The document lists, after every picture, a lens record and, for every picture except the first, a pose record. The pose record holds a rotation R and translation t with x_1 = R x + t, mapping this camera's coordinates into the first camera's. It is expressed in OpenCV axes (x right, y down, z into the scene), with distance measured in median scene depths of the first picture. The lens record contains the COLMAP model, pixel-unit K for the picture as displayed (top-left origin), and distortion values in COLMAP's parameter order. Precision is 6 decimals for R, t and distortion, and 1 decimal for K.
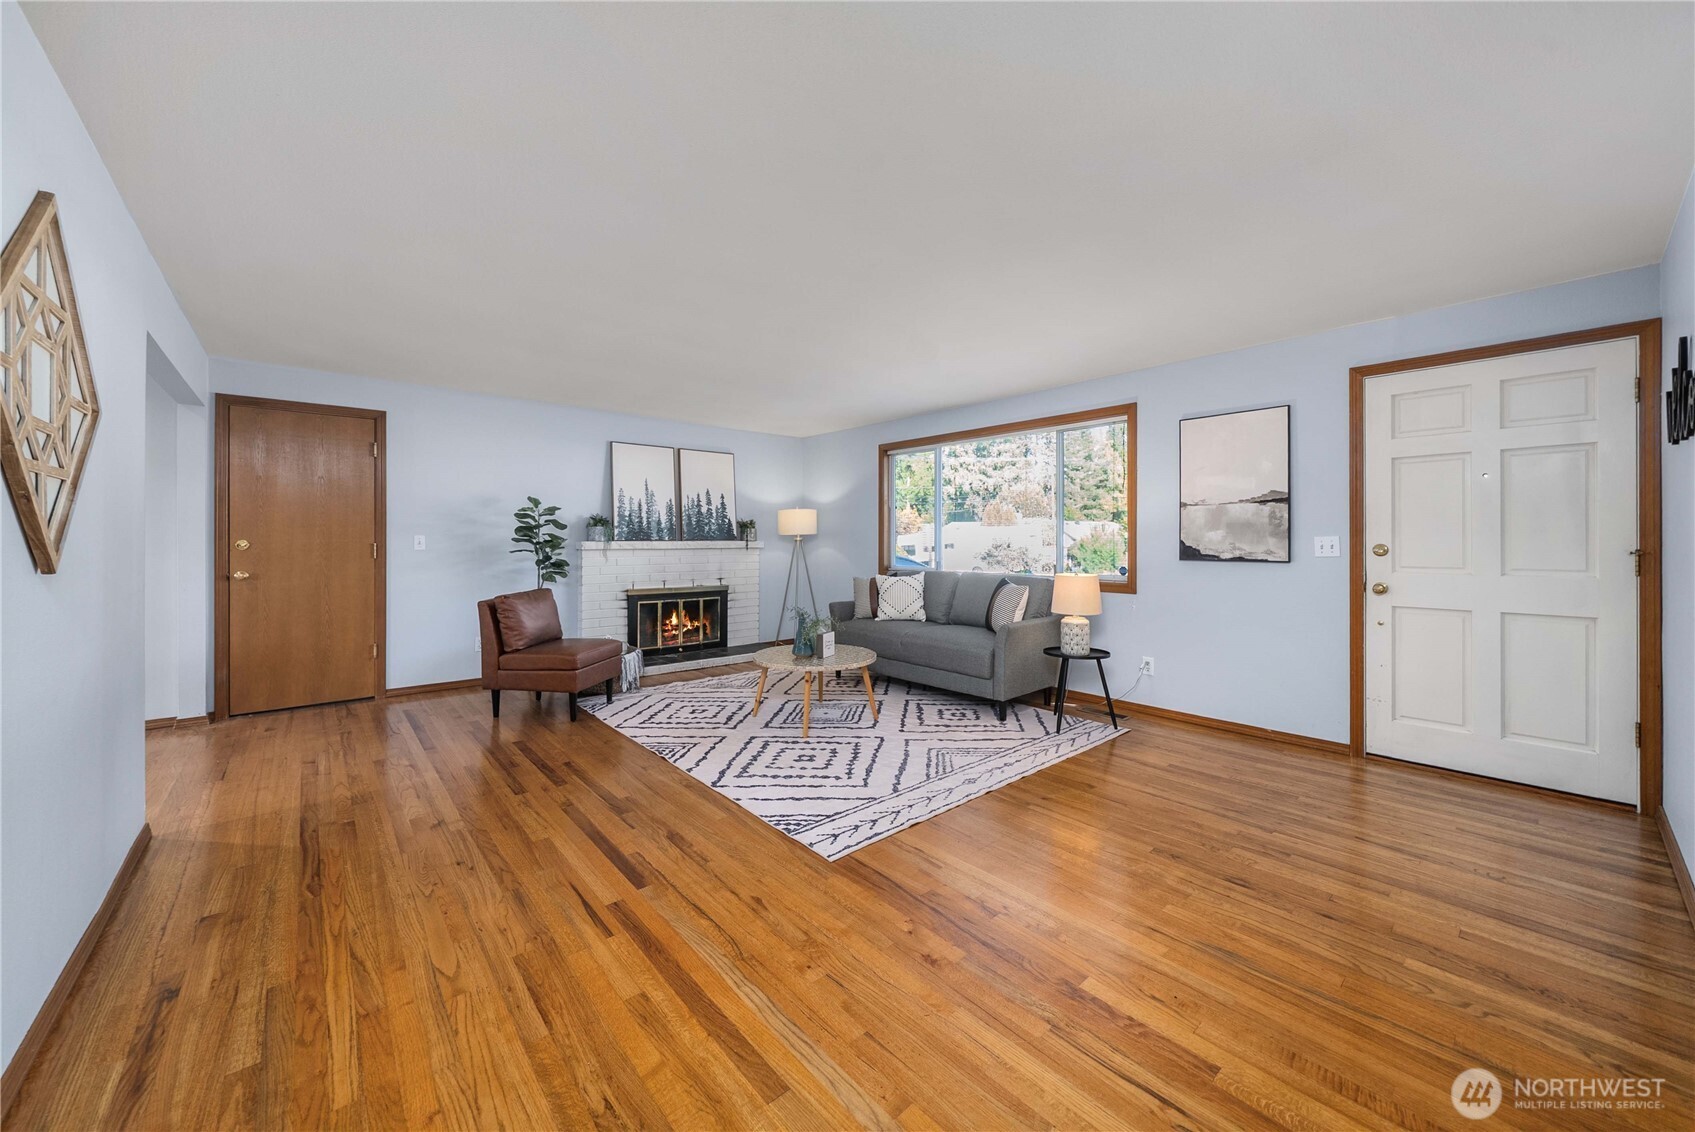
lens RADIAL K [[632.1, 0, 865.7], [0, 632.1, 536.6], [0, 0, 1]] dist [-0.005039, 0.000130]
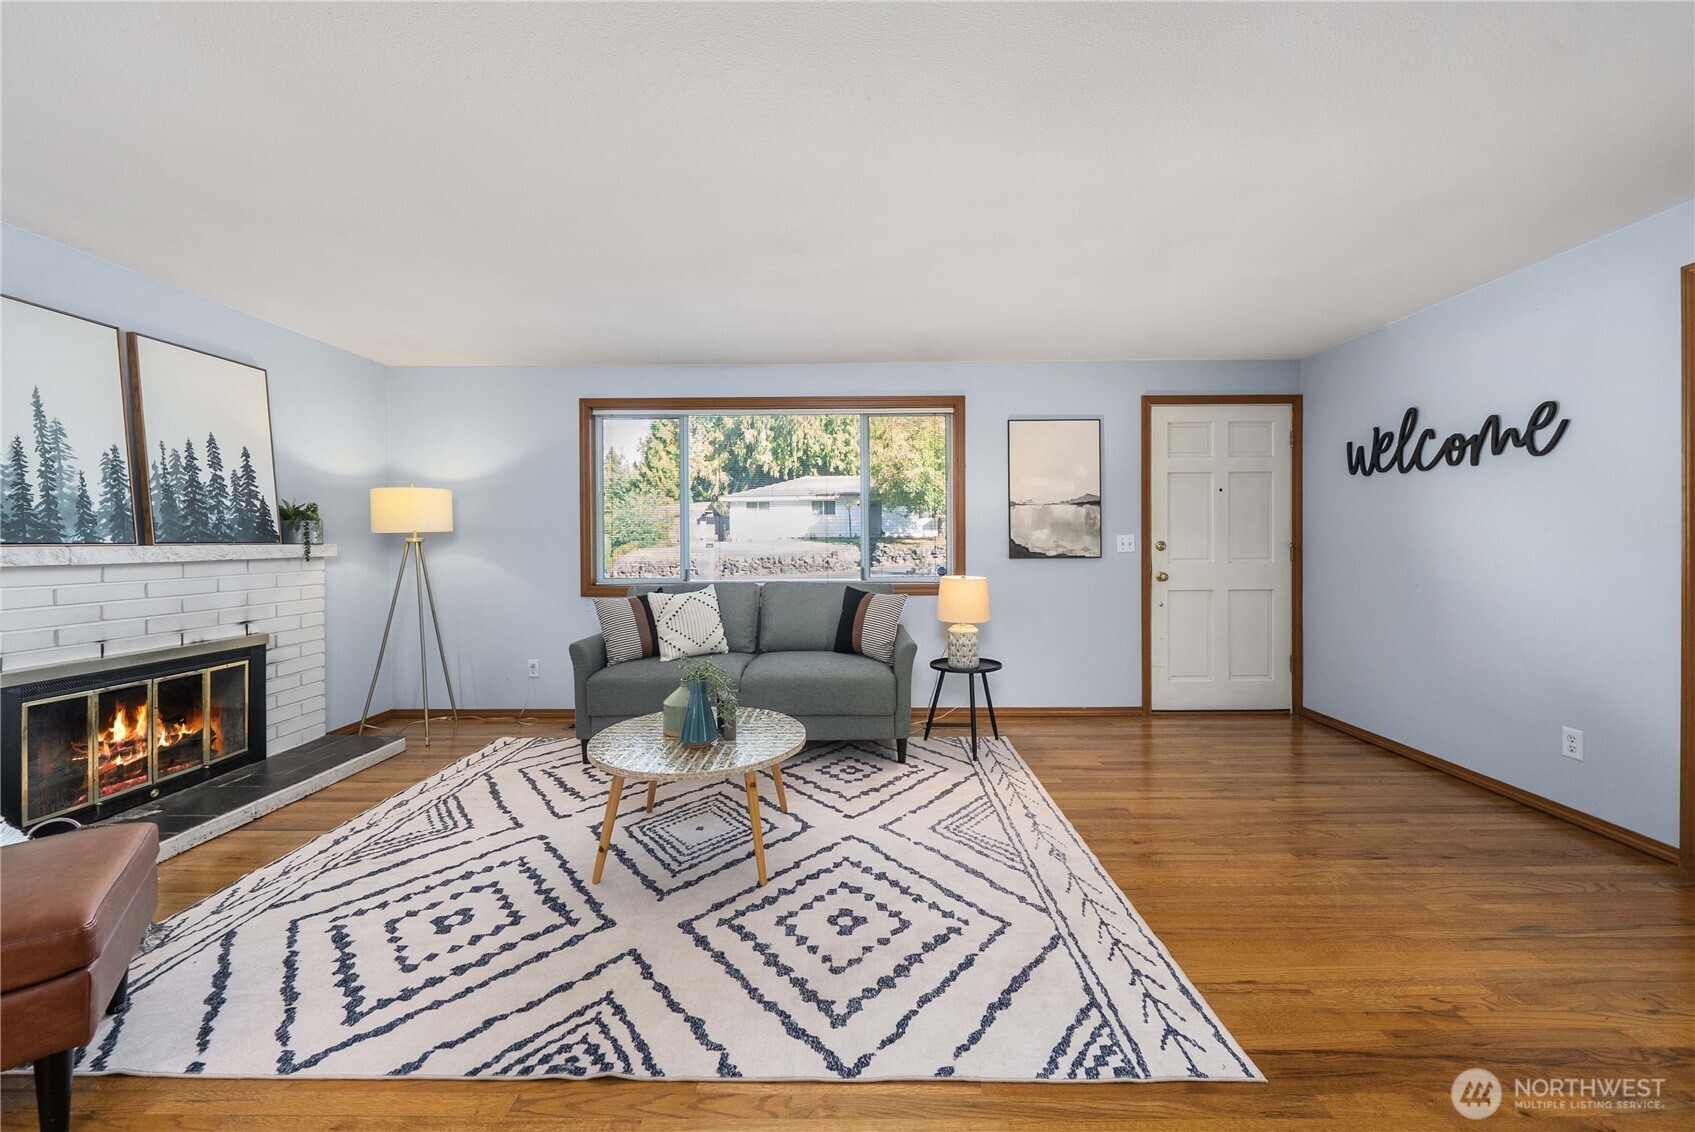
lens RADIAL K [[632.1, 0, 860.8], [0, 632.1, 541.3], [0, 0, 1]] dist [-0.005039, 0.000130]
pose [[0.668505, -0.004861, 0.743692, -0.464484], [0.001536, 0.999986, 0.005156, 0.004629], [-0.743706, -0.002305, 0.668502, 0.557116]]
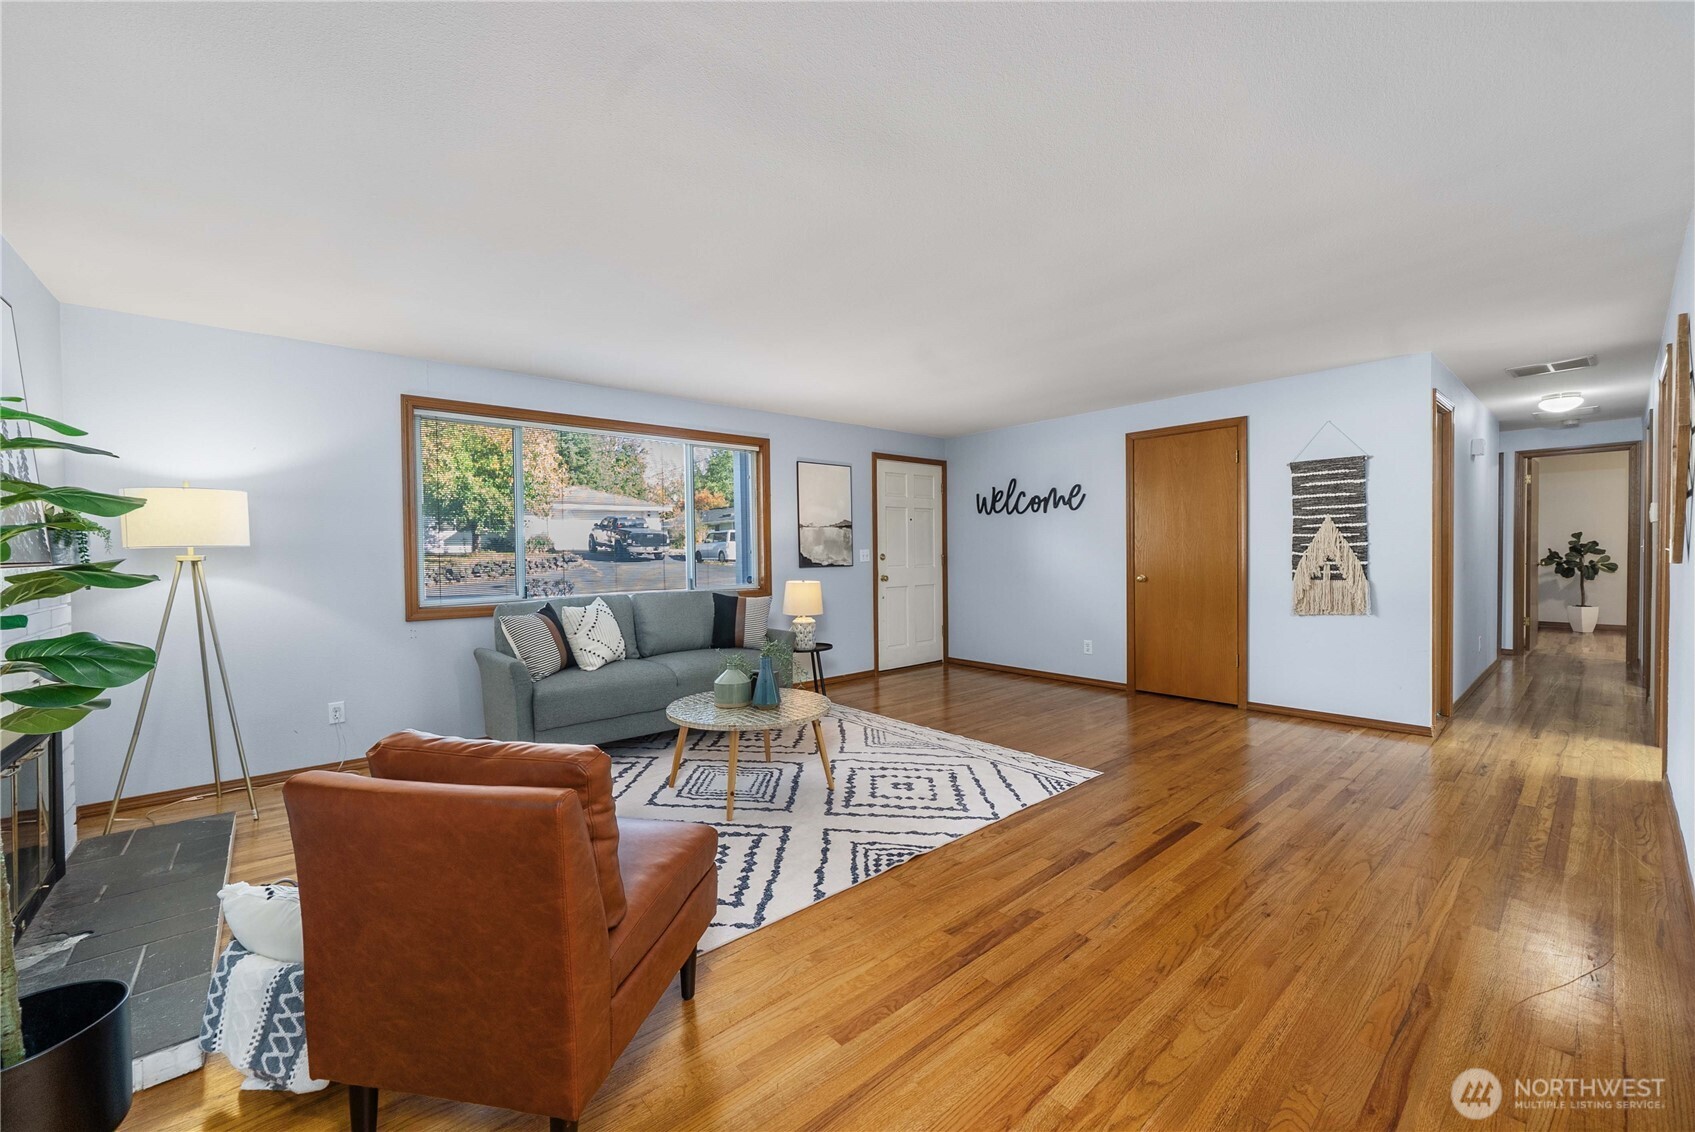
lens RADIAL K [[649.8, 0, 857.8], [0, 649.8, 562.2], [0, 0, 1]] dist [-0.002983, -0.000139]
pose [[0.012916, -0.016664, 0.999778, -0.956091], [0.007496, 0.999835, 0.016568, 0.004594], [-0.999888, 0.007280, 0.013038, 0.960378]]
